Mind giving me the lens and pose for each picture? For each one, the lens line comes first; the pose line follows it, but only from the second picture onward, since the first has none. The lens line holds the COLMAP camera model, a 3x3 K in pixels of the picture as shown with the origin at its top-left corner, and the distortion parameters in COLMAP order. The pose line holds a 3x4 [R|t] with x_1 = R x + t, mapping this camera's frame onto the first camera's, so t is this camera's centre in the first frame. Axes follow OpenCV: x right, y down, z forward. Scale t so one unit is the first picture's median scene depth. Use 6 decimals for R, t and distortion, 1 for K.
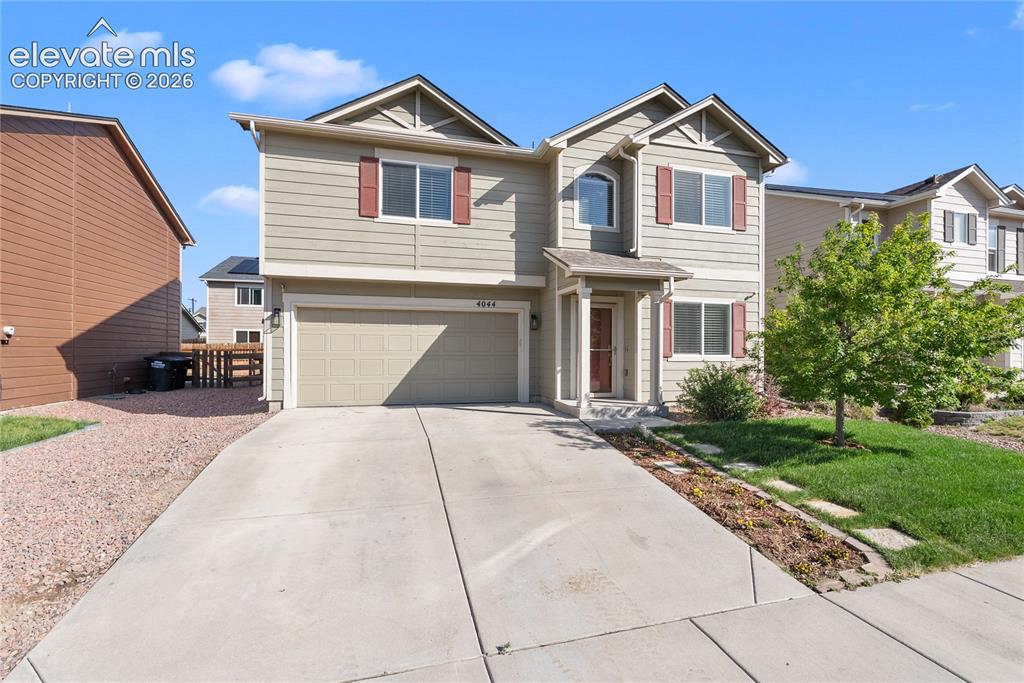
lens RADIAL K [[467.2, 0, 512.0], [0, 467.2, 341.5], [0, 0, 1]] dist [-0.008528, -0.000071]
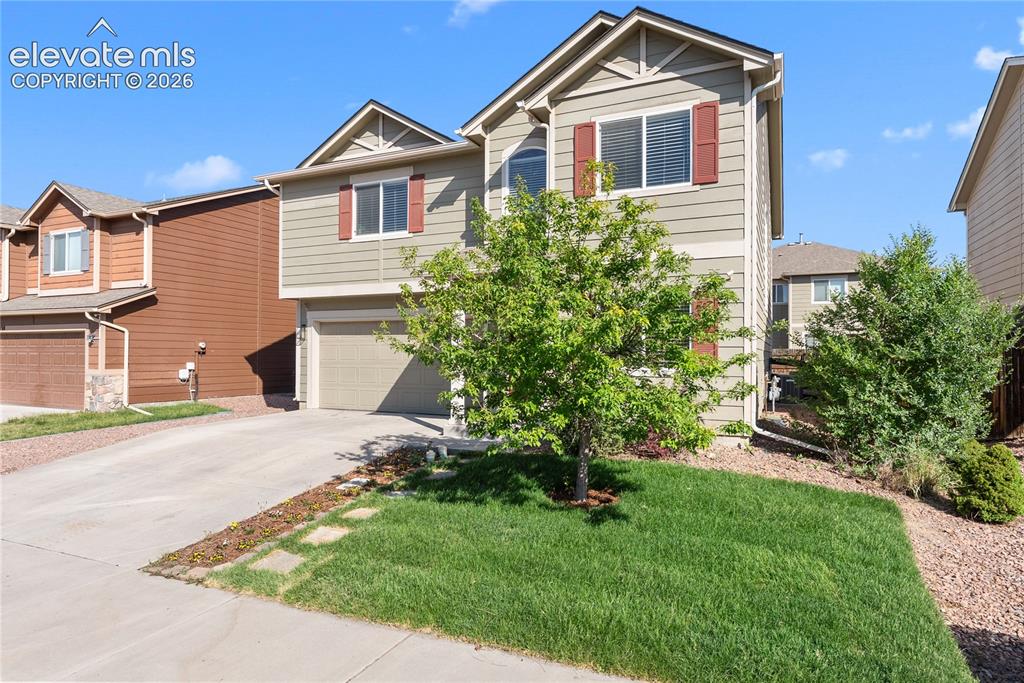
lens RADIAL K [[623.8, 0, 512.0], [0, 623.8, 341.5], [0, 0, 1]] dist [-0.000115, -0.000344]
pose [[0.743437, -0.014332, -0.668653, 0.929460], [0.004627, 0.999857, -0.016287, 0.001843], [0.668790, 0.009014, 0.743397, 0.156448]]
